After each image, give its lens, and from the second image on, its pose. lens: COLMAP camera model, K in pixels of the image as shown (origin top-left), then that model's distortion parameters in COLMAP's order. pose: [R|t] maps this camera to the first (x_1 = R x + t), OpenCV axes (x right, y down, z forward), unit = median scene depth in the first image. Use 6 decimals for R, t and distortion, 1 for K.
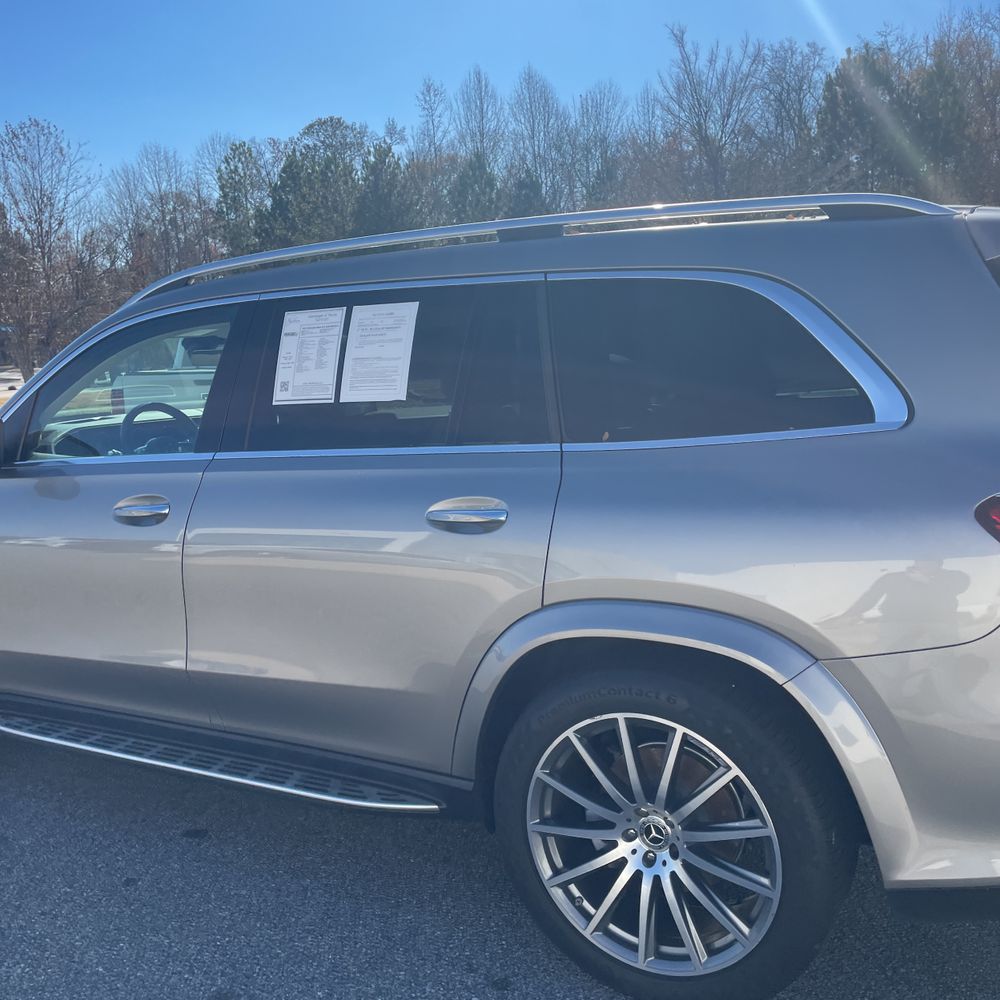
lens RADIAL K [[1015.0, 0, 500.0], [0, 1015.0, 500.0], [0, 0, 1]] dist [0.099025, -0.133965]
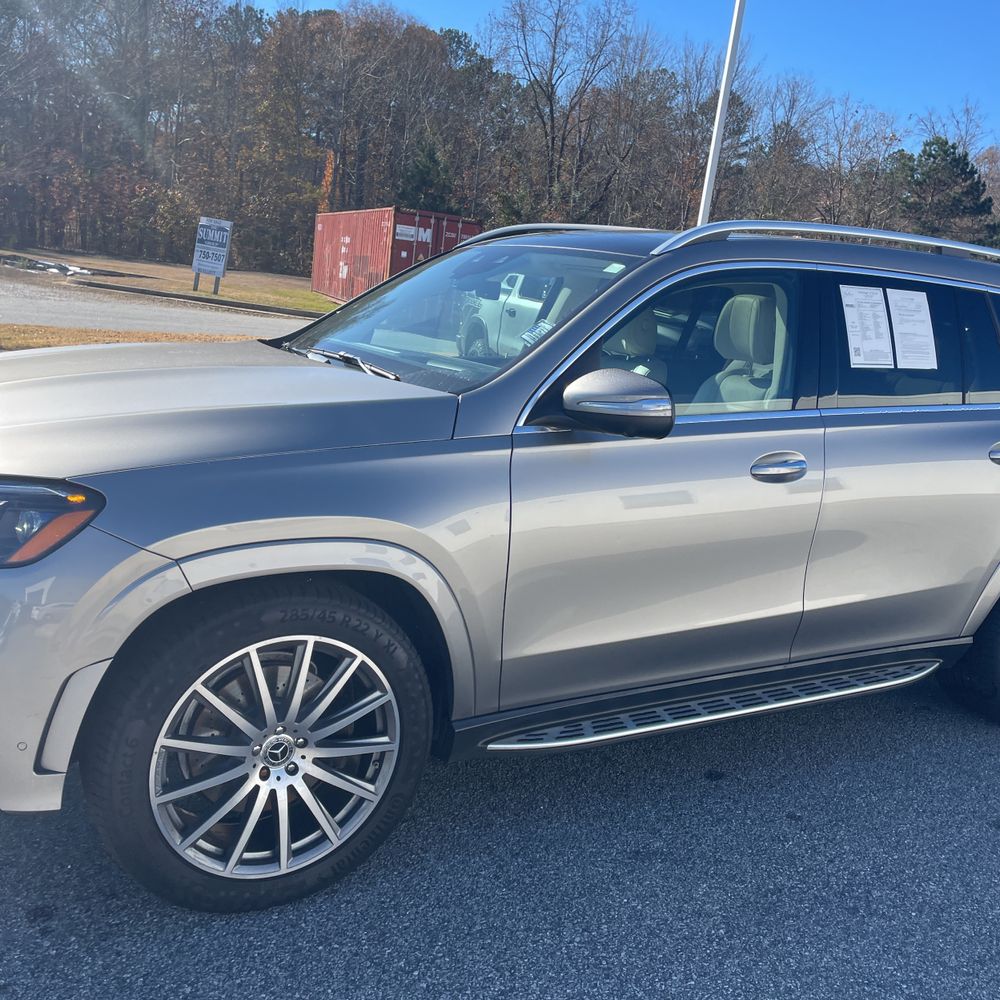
lens RADIAL K [[1015.0, 0, 500.0], [0, 1015.0, 500.0], [0, 0, 1]] dist [0.099025, -0.133965]
pose [[0.497223, -0.092863, 0.862639, -1.427362], [0.014696, 0.995014, 0.098642, -0.064062], [-0.867499, -0.036370, 0.496108, 0.760046]]
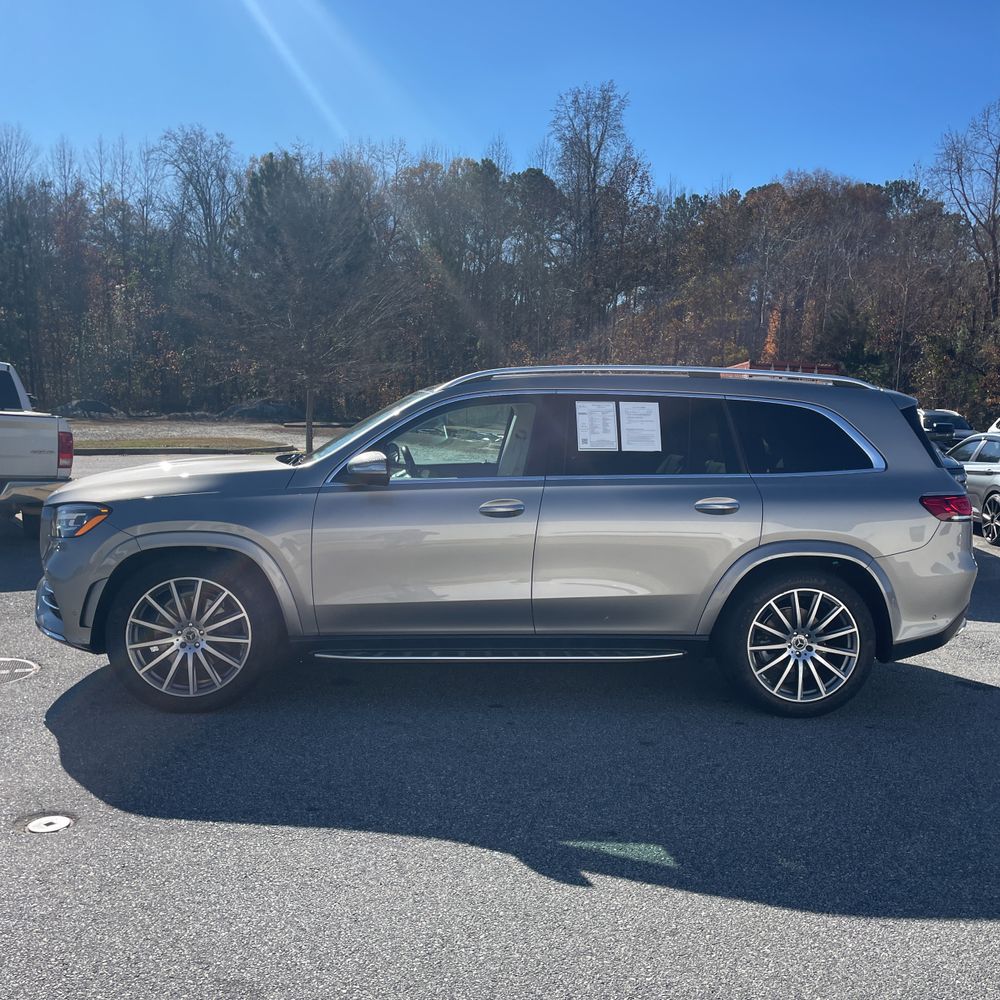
lens RADIAL K [[1015.0, 0, 500.0], [0, 1015.0, 500.0], [0, 0, 1]] dist [0.099025, -0.133965]
pose [[0.824730, 0.017088, 0.565268, -1.375087], [0.020063, 0.998030, -0.059443, 0.102327], [-0.565170, 0.060365, 0.822763, -0.430142]]
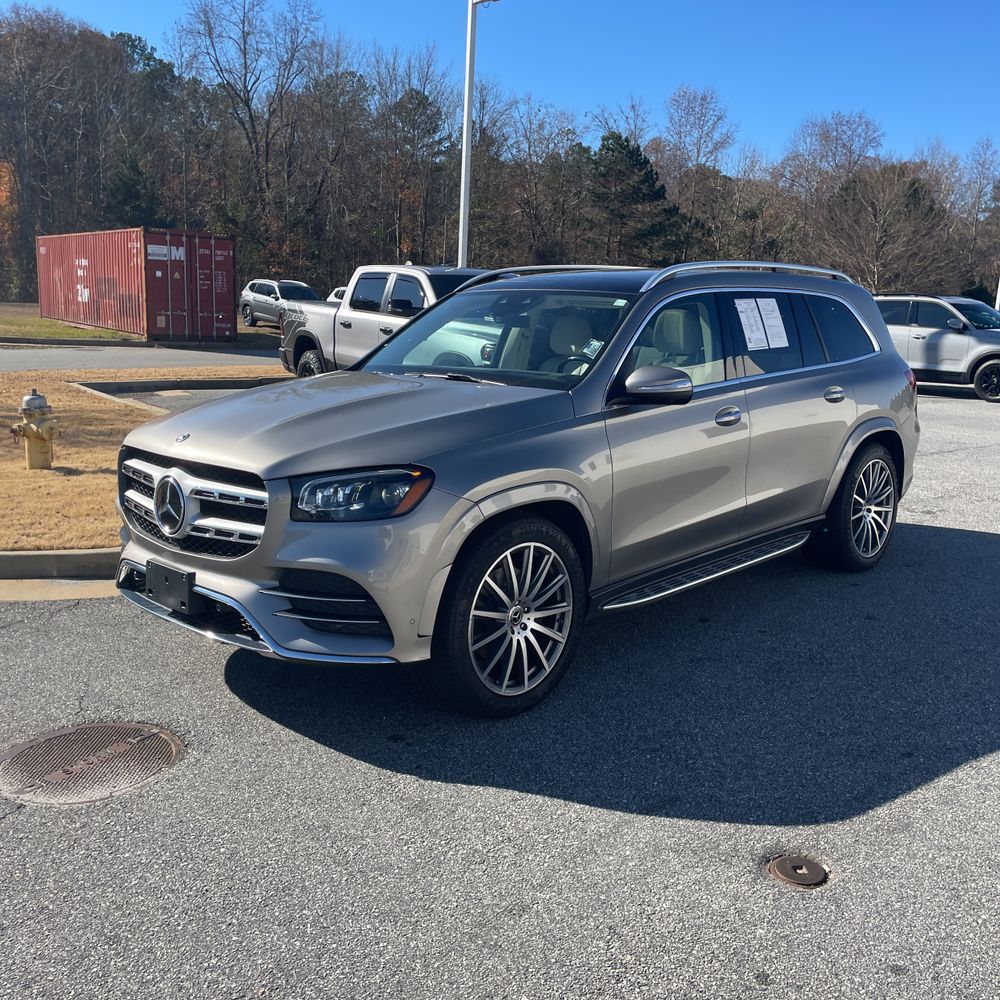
lens RADIAL K [[1016.8, 0, 515.7], [0, 1016.8, 484.7], [0, 0, 1]] dist [0.100719, -0.131024]
pose [[0.229164, -0.132046, 0.964390, -2.108544], [0.120167, 0.987015, 0.106589, -0.101039], [-0.965942, 0.091462, 0.242056, 0.976782]]
